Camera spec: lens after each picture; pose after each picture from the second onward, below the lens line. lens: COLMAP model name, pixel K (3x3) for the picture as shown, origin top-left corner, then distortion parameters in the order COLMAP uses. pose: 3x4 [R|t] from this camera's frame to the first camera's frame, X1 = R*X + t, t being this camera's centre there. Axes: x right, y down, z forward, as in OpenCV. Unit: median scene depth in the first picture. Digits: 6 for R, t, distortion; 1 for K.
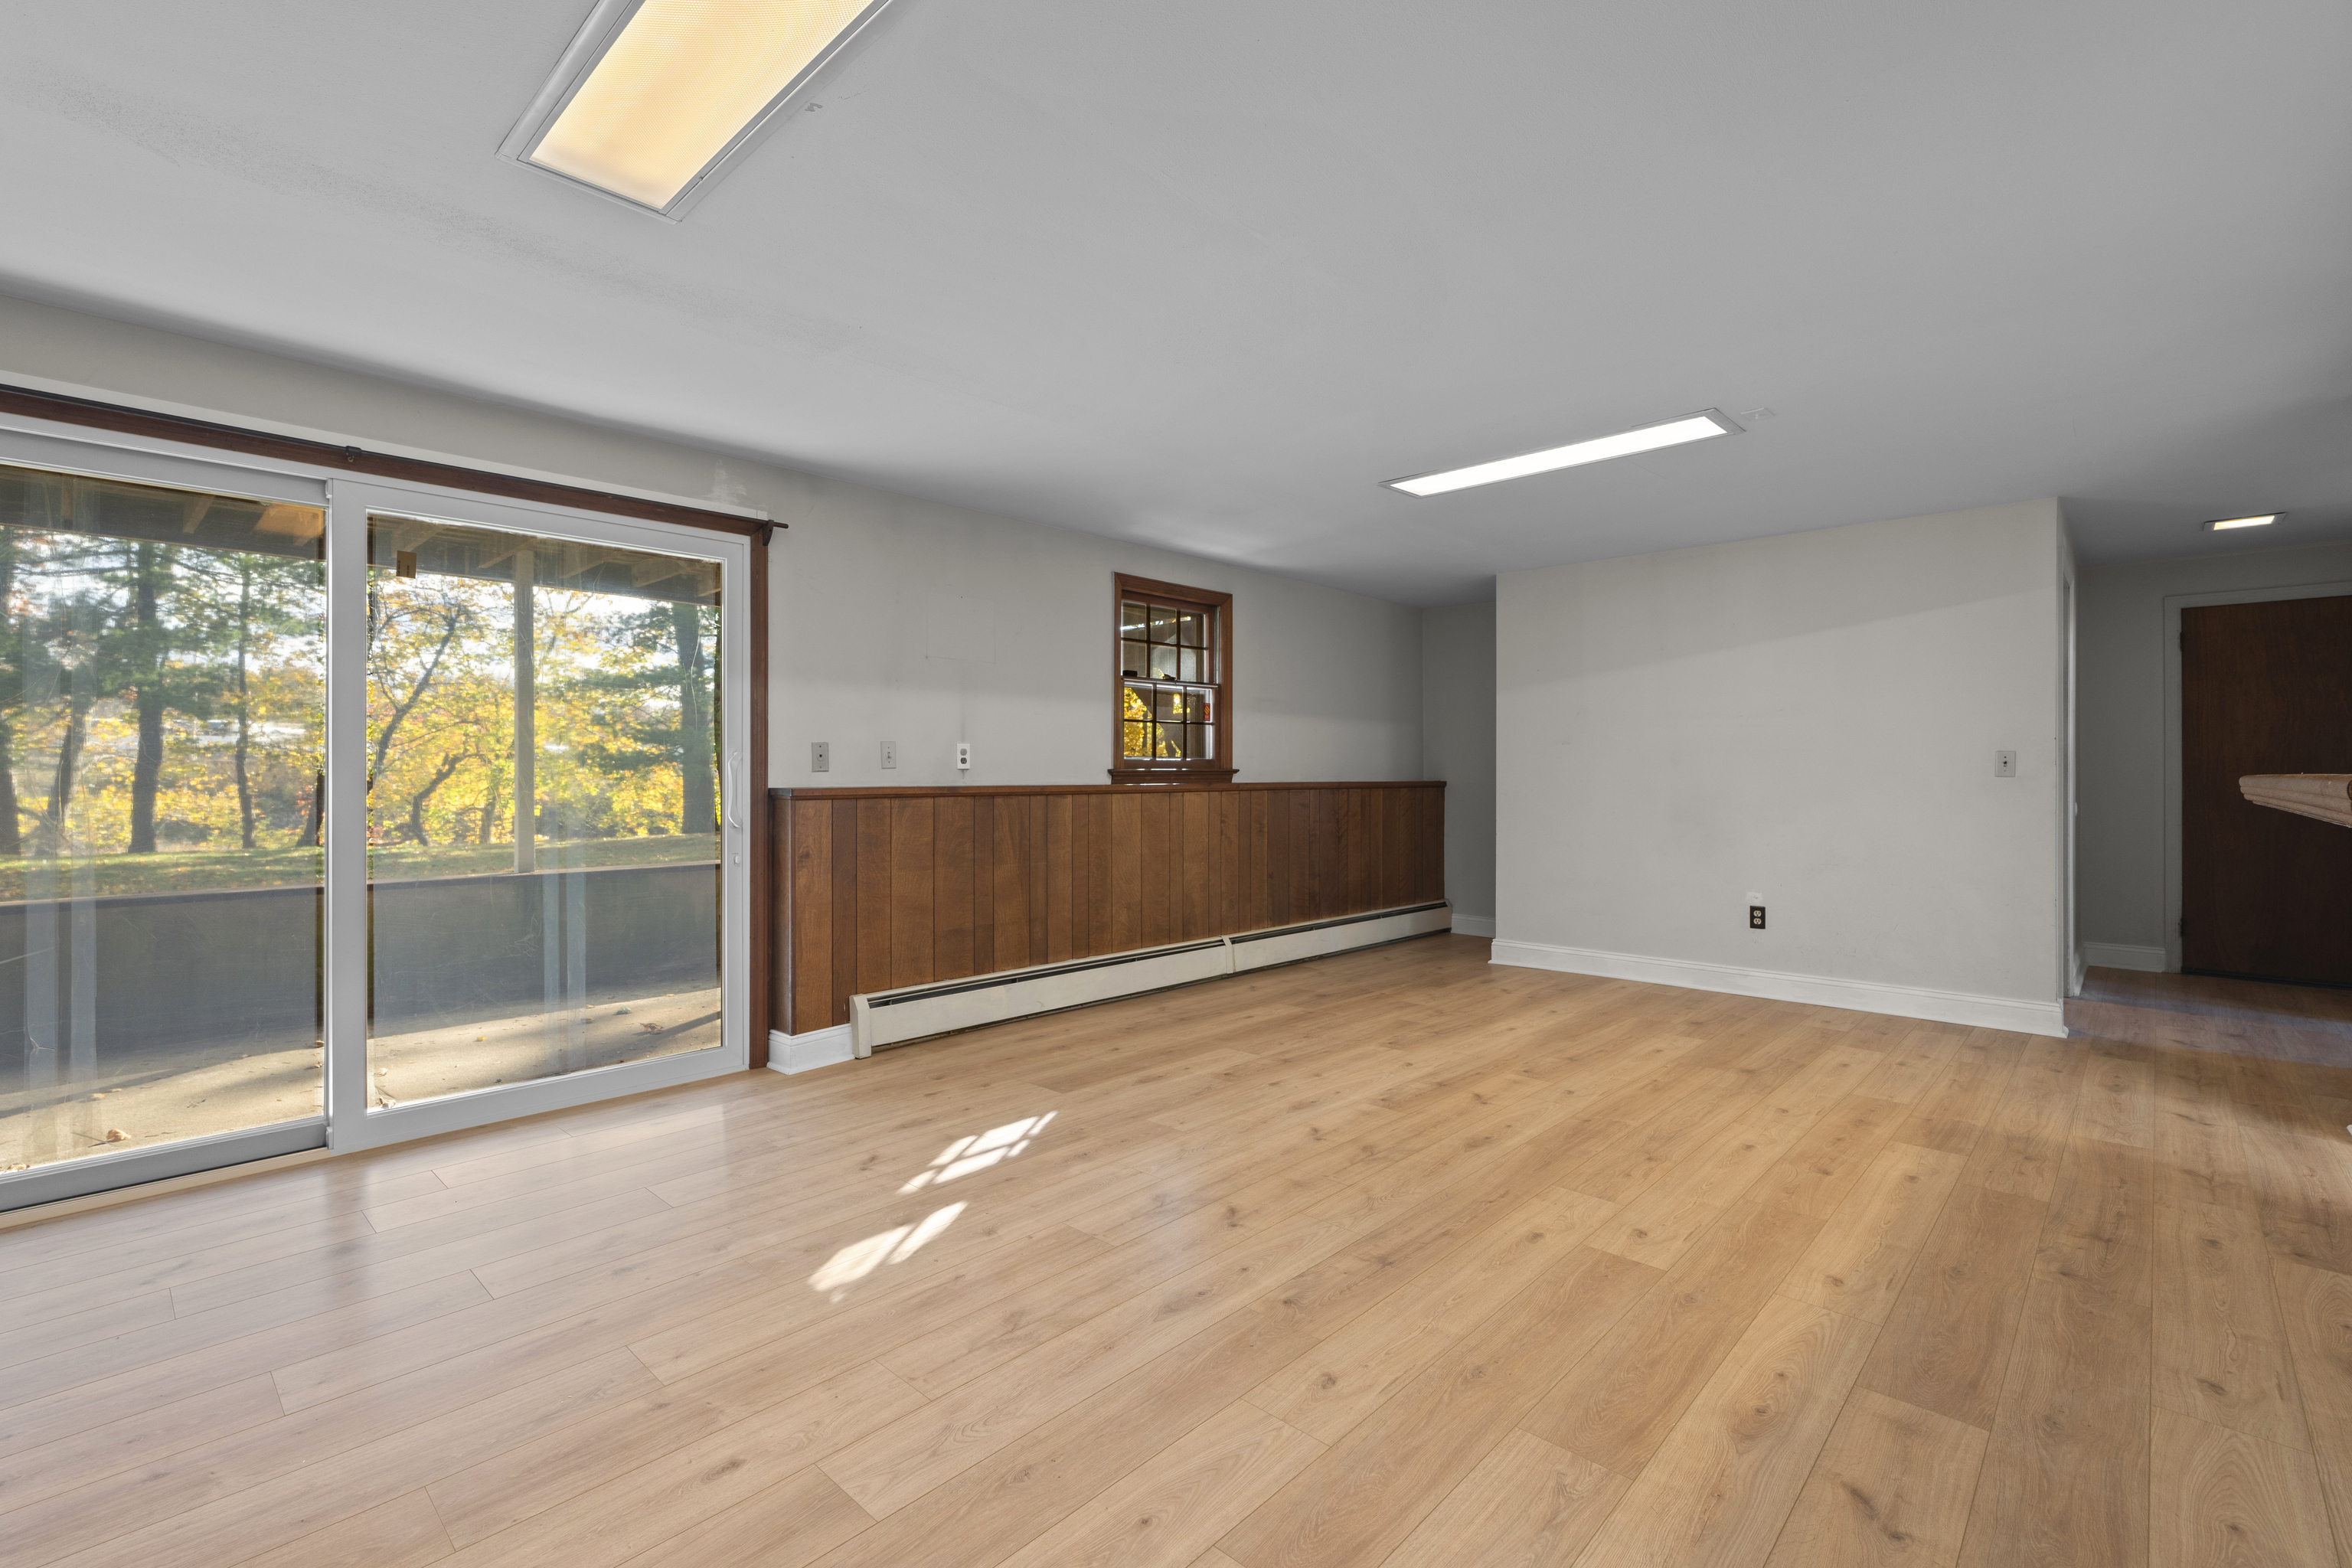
lens RADIAL K [[1041.6, 0, 1176.5], [0, 1041.6, 778.8], [0, 0, 1]] dist [-0.008461, 0.001507]
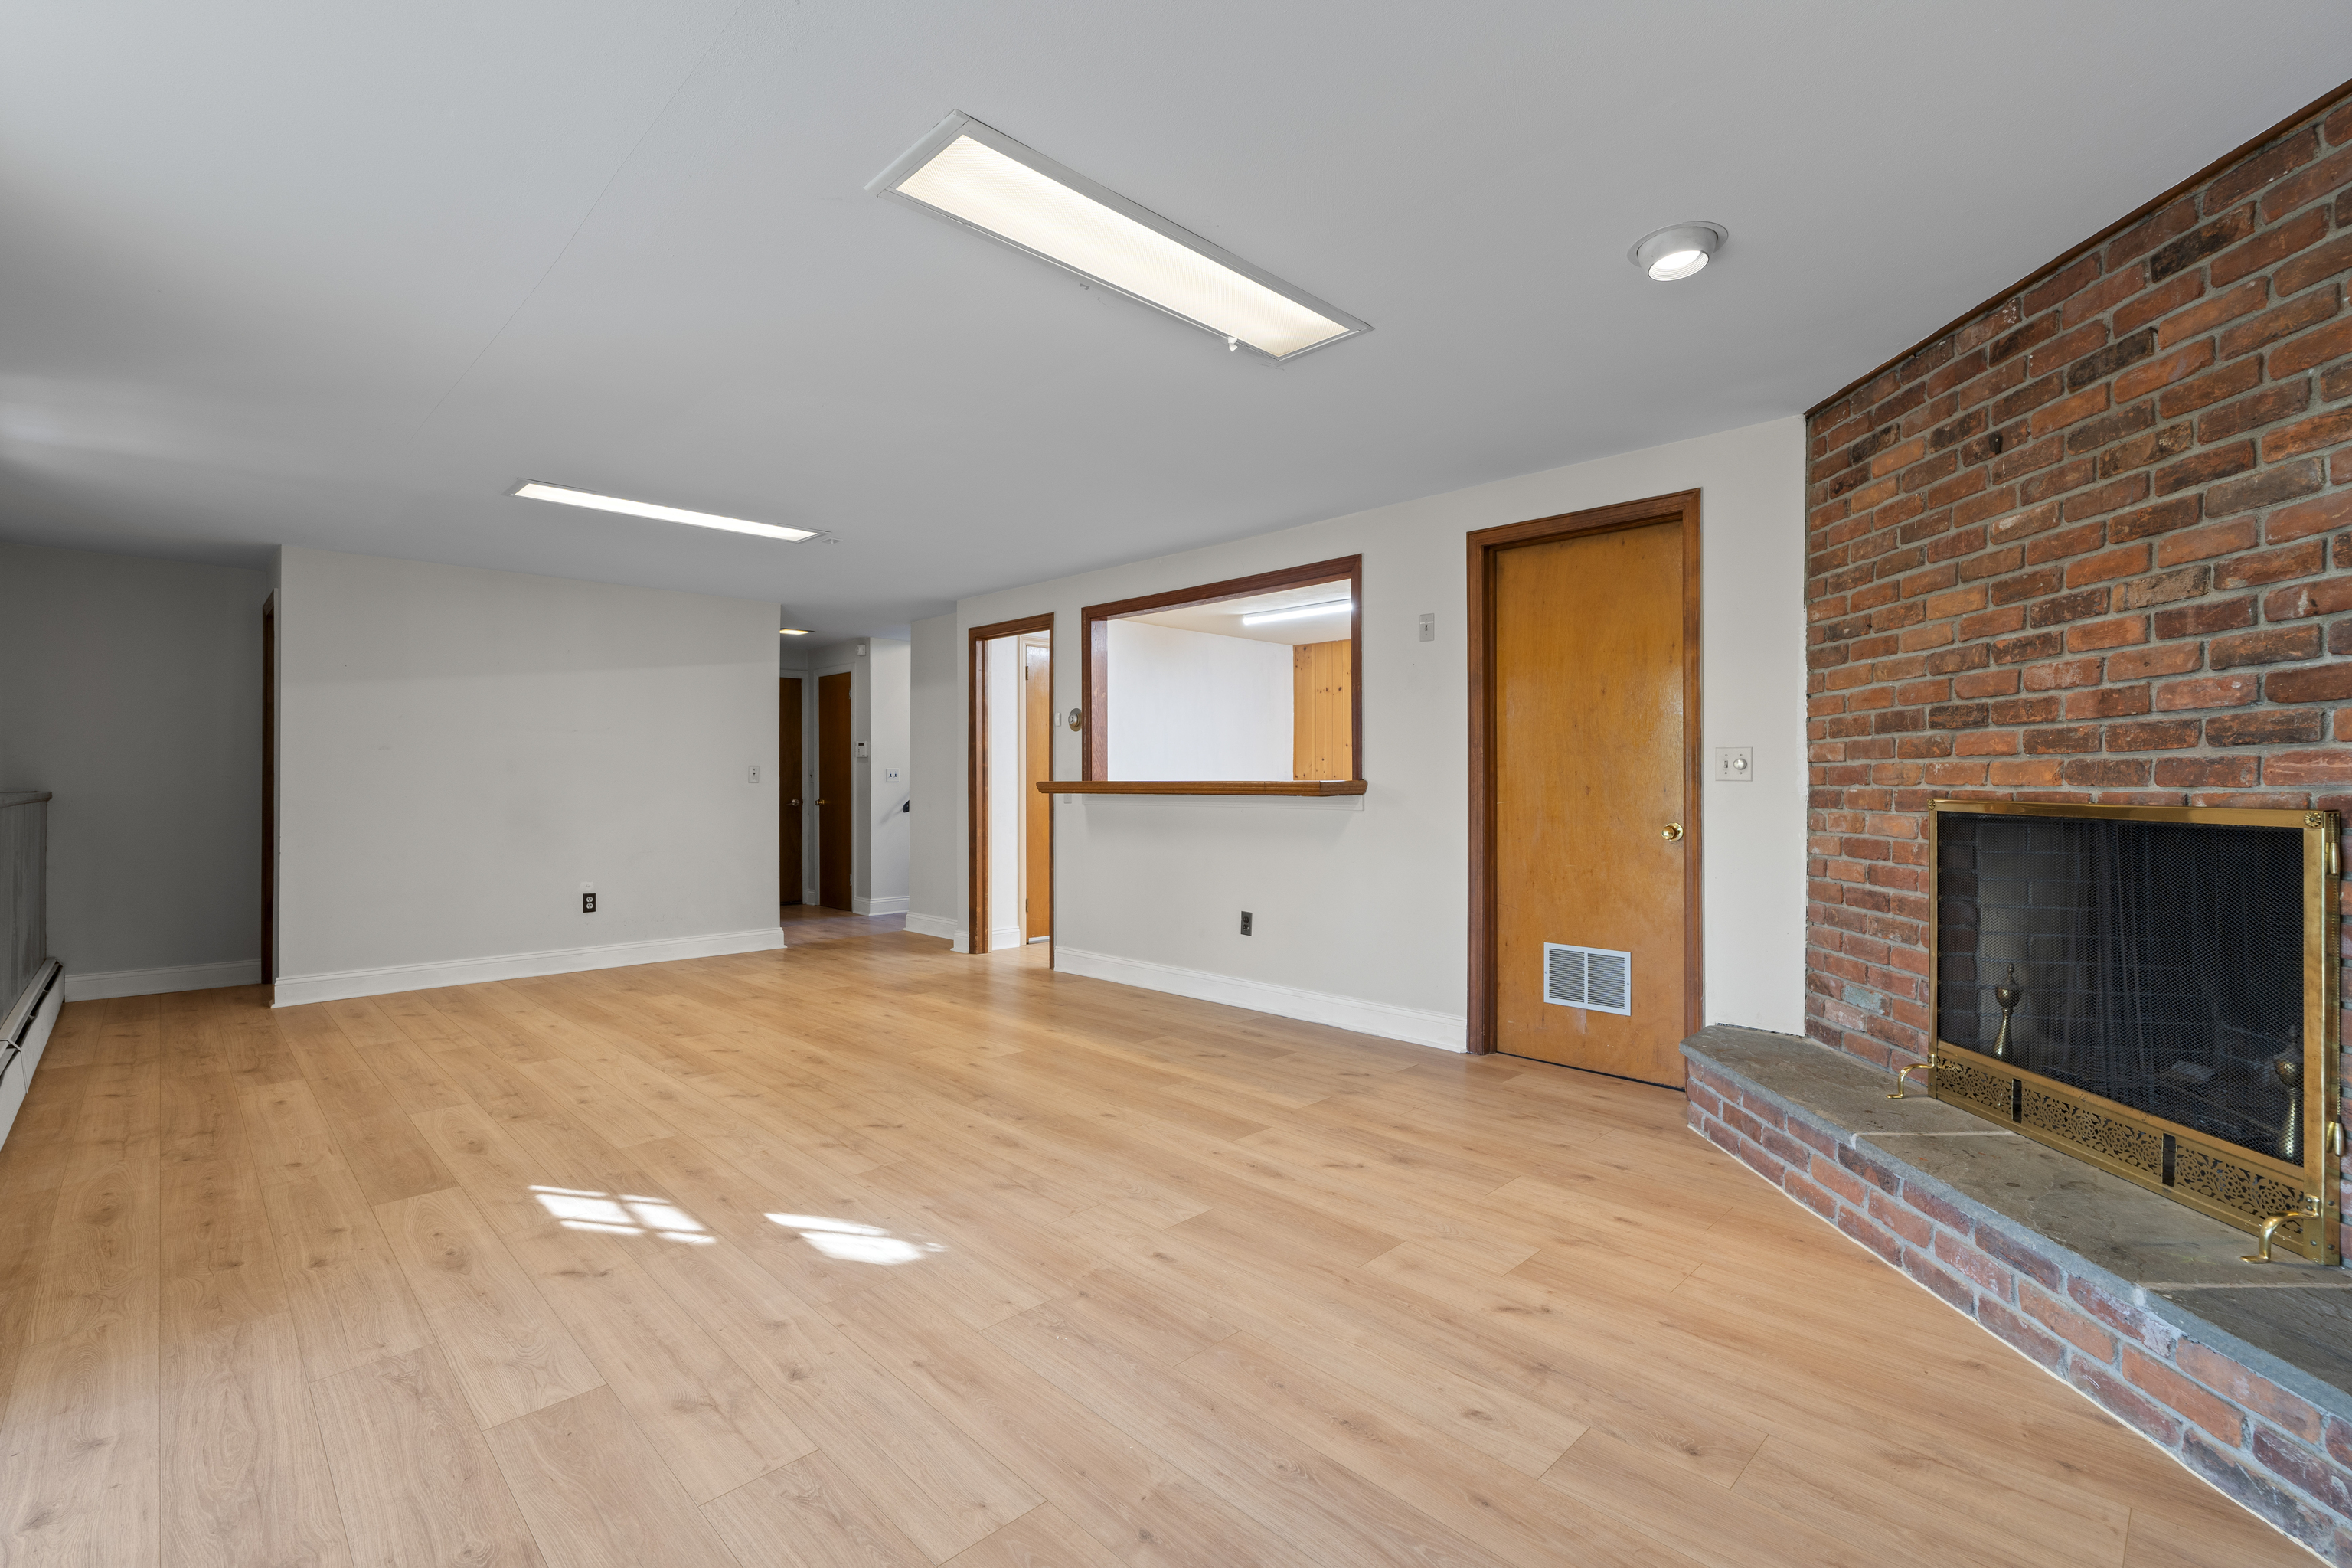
lens RADIAL K [[1041.6, 0, 1173.6], [0, 1041.6, 777.0], [0, 0, 1]] dist [-0.008461, 0.001507]
pose [[0.037840, 0.003336, 0.999278, -0.954303], [0.006069, 0.999975, -0.003568, -0.001870], [-0.999265, 0.006199, 0.037819, 0.464976]]
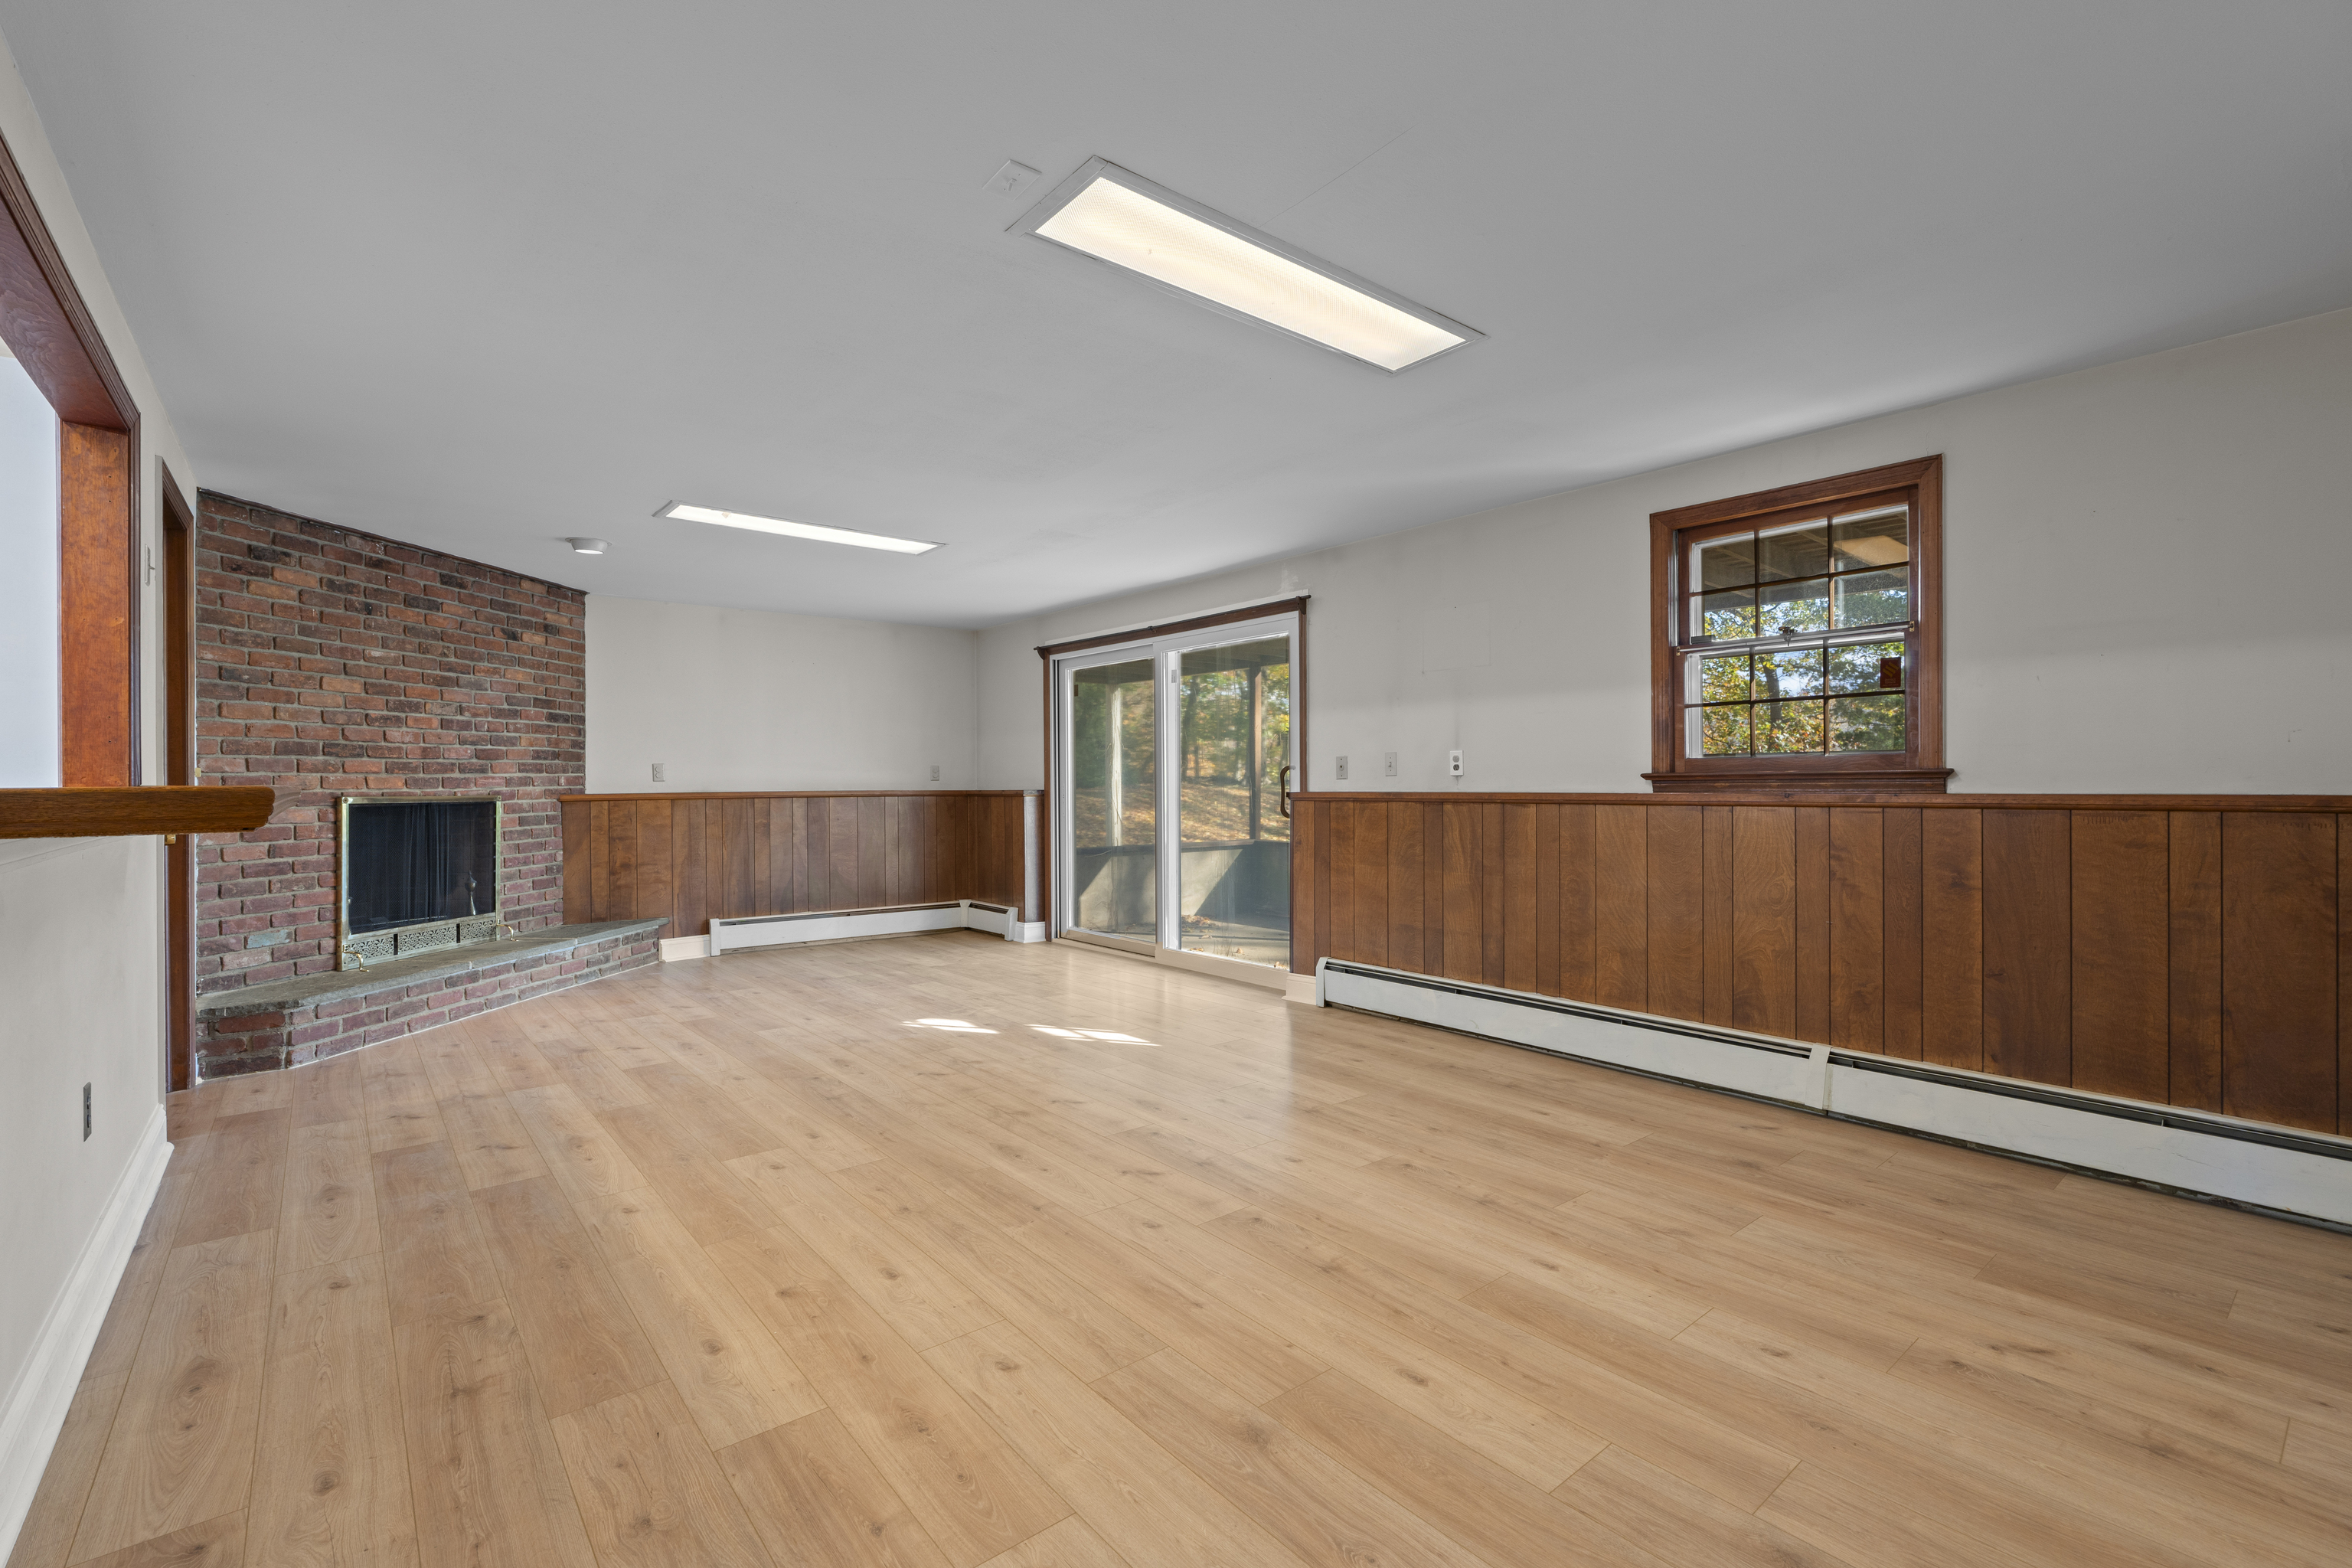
lens RADIAL K [[1041.6, 0, 1180.3], [0, 1041.6, 782.1], [0, 0, 1]] dist [-0.008461, 0.001507]
pose [[-0.123313, -0.000601, -0.992368, 1.189343], [0.000033, 1.000000, -0.000609, -0.003499], [0.992368, -0.000108, -0.123313, 1.213273]]
